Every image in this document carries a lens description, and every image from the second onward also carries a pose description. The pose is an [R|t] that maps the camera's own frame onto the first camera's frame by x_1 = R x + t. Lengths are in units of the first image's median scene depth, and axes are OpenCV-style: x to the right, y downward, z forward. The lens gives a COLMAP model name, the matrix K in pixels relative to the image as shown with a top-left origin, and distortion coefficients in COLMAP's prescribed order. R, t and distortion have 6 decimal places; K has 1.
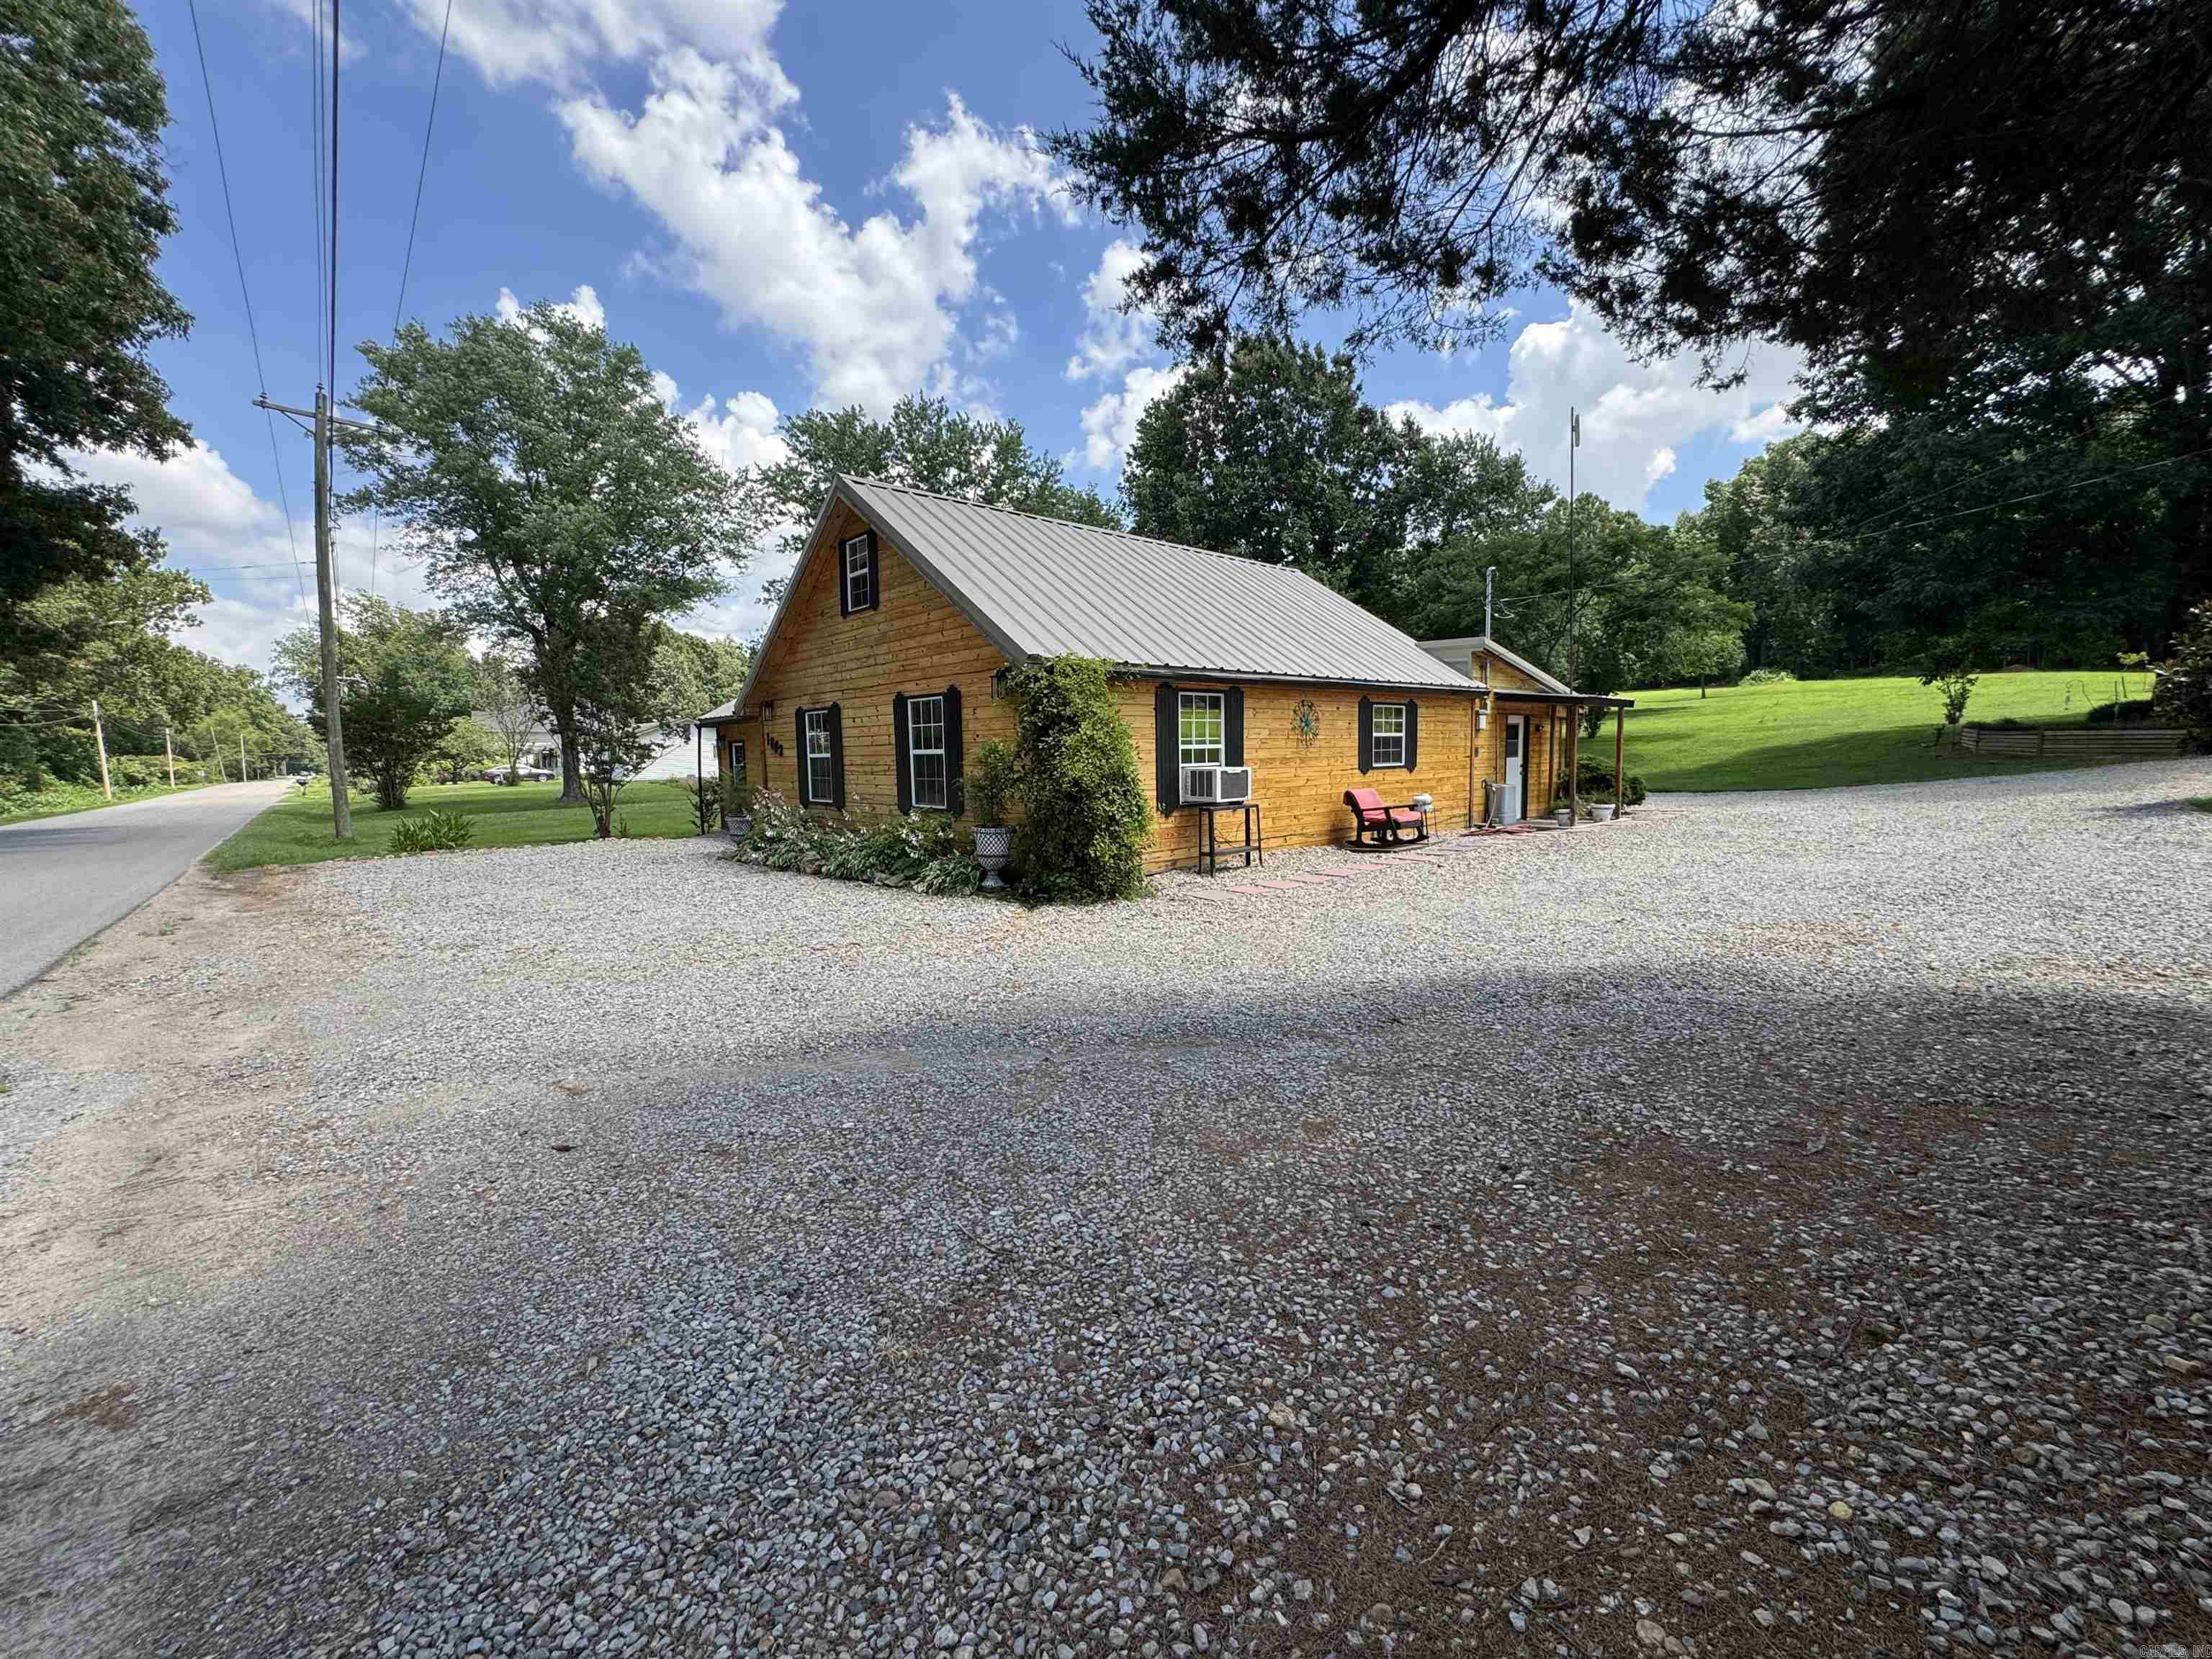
lens RADIAL K [[885.1, 0, 1110.5], [0, 885.1, 816.8], [0, 0, 1]] dist [-0.002352, 0.000775]
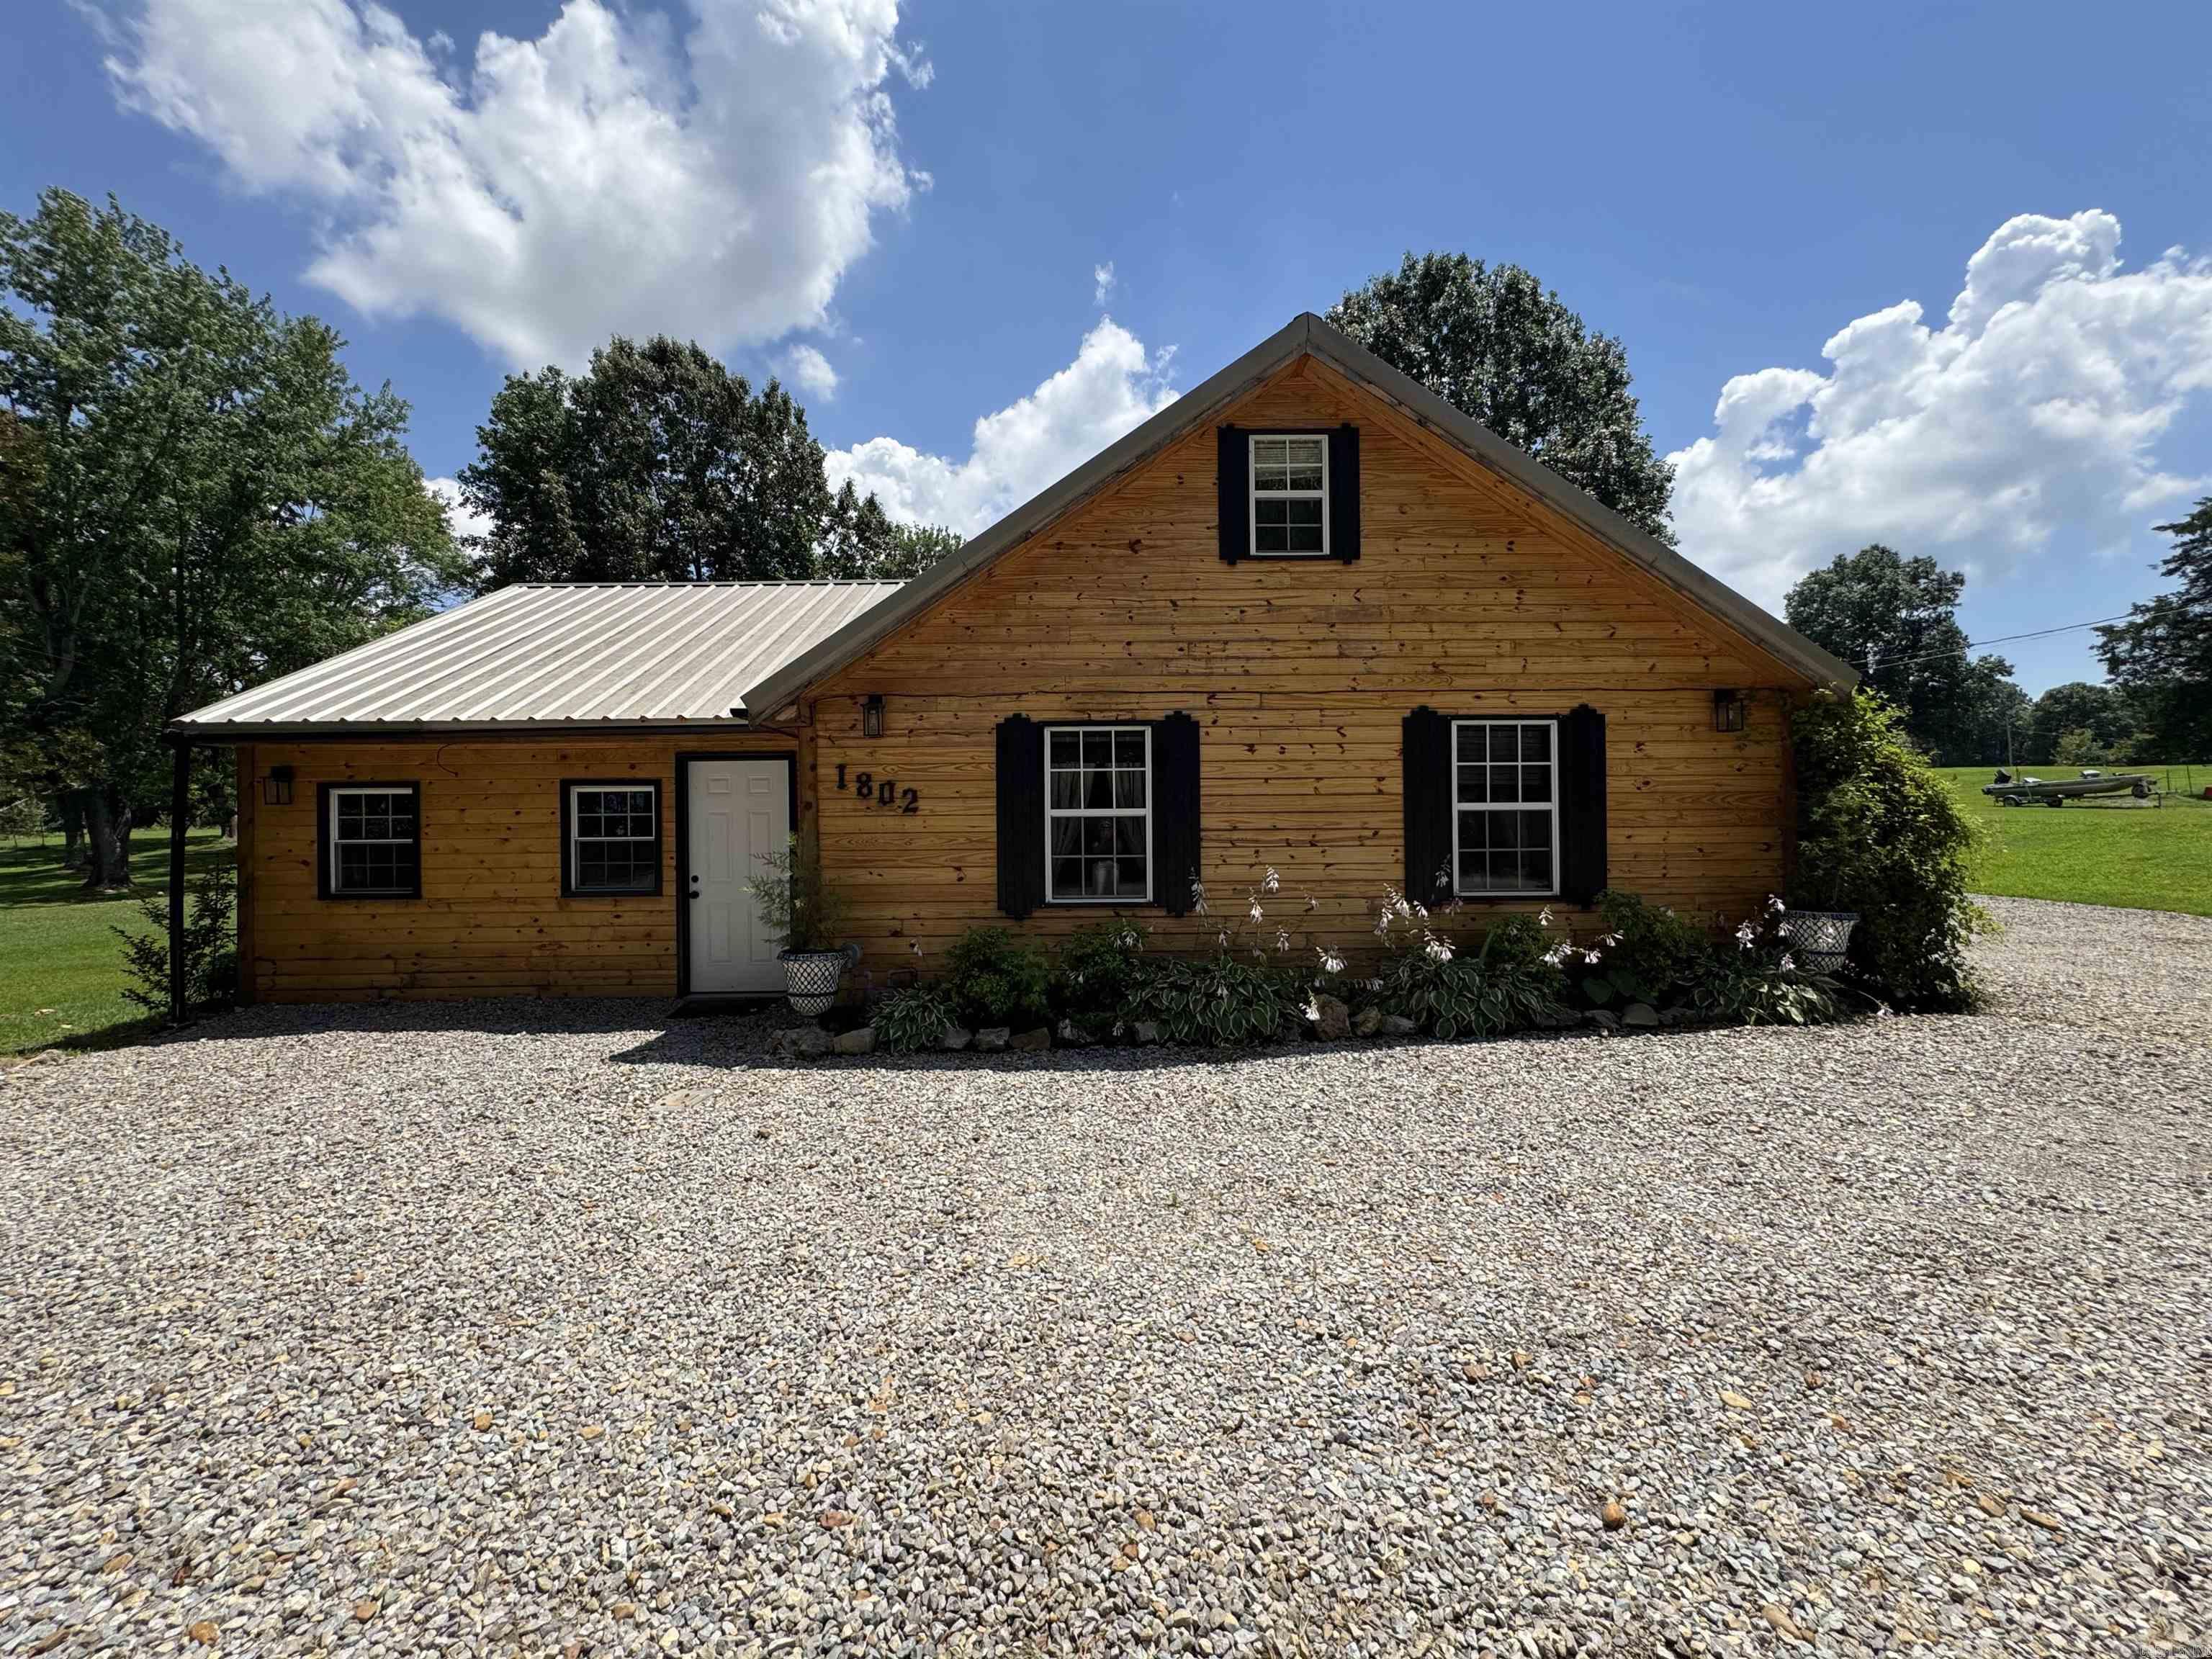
lens RADIAL K [[885.1, 0, 1098.2], [0, 885.1, 836.2], [0, 0, 1]] dist [-0.002352, 0.000775]
pose [[0.668749, 0.016711, 0.743301, -0.710681], [0.052246, 0.996220, -0.069403, -0.019658], [-0.741651, 0.085247, 0.665347, 0.658148]]
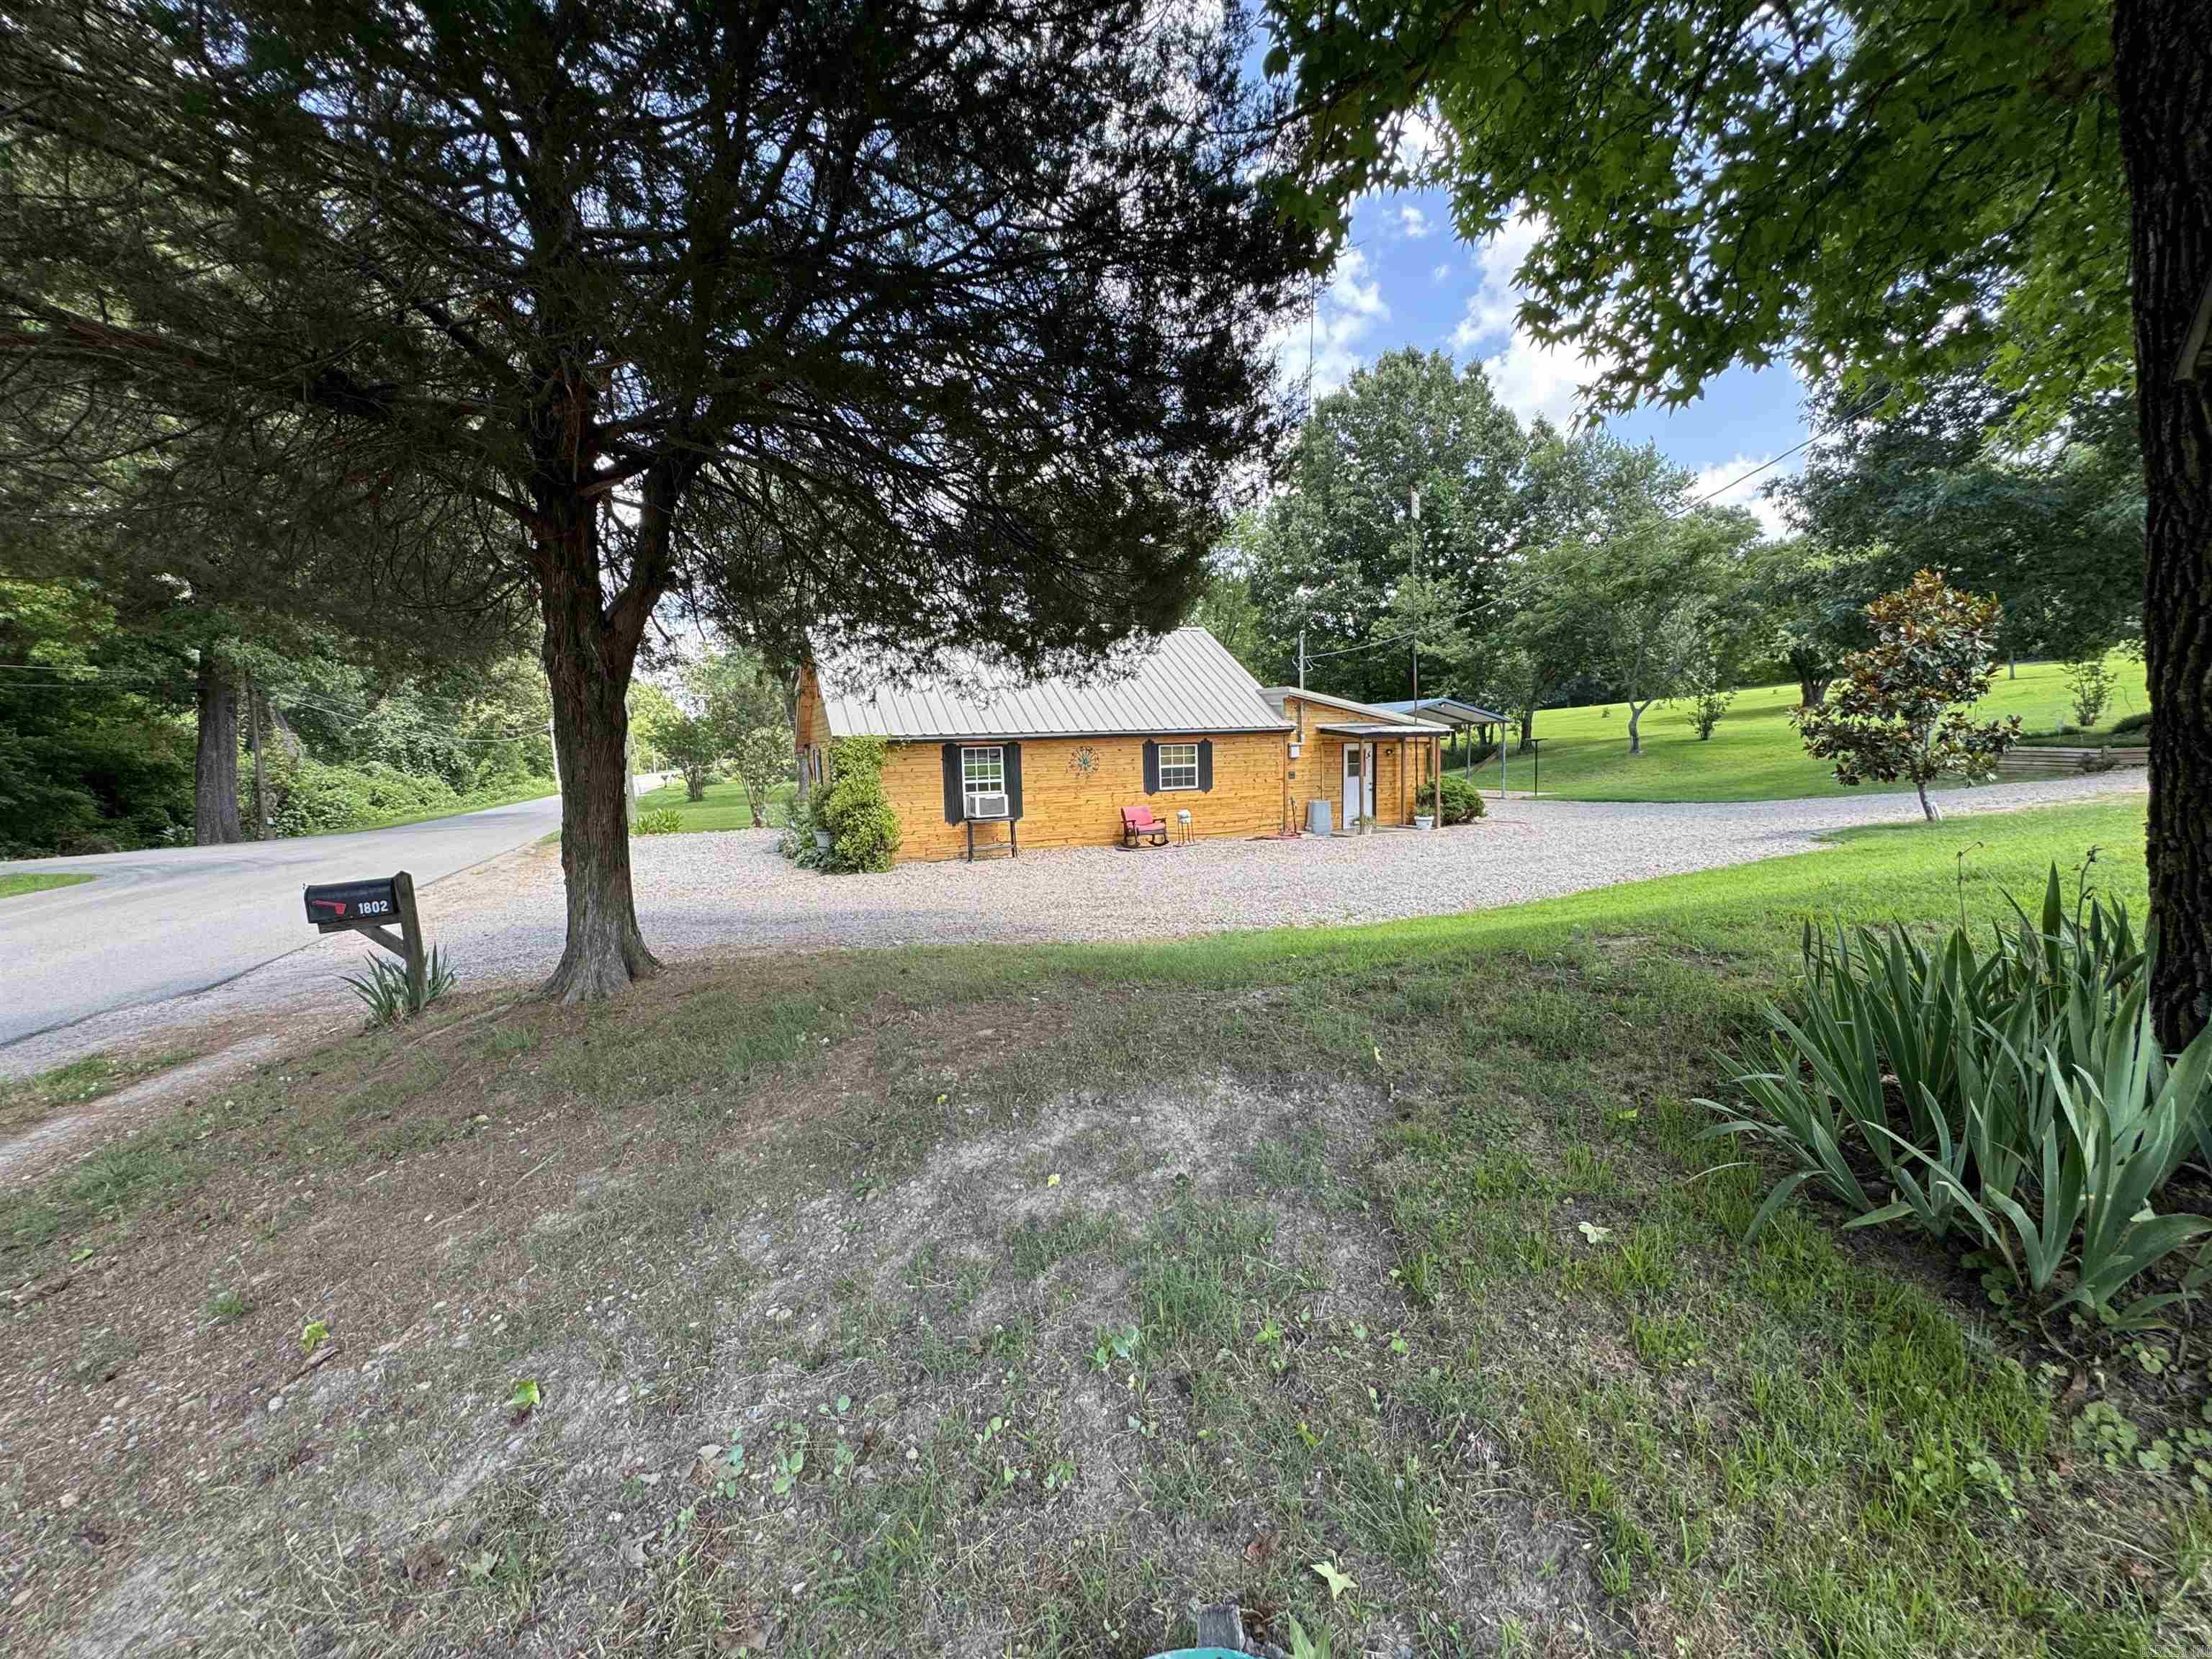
lens RADIAL K [[885.1, 0, 1114.5], [0, 885.1, 819.3], [0, 0, 1]] dist [-0.002352, 0.000775]
pose [[0.954766, 0.016100, -0.296921, 0.678905], [-0.011426, 0.999782, 0.017471, -0.035695], [0.297137, -0.013289, 0.954742, -0.387397]]
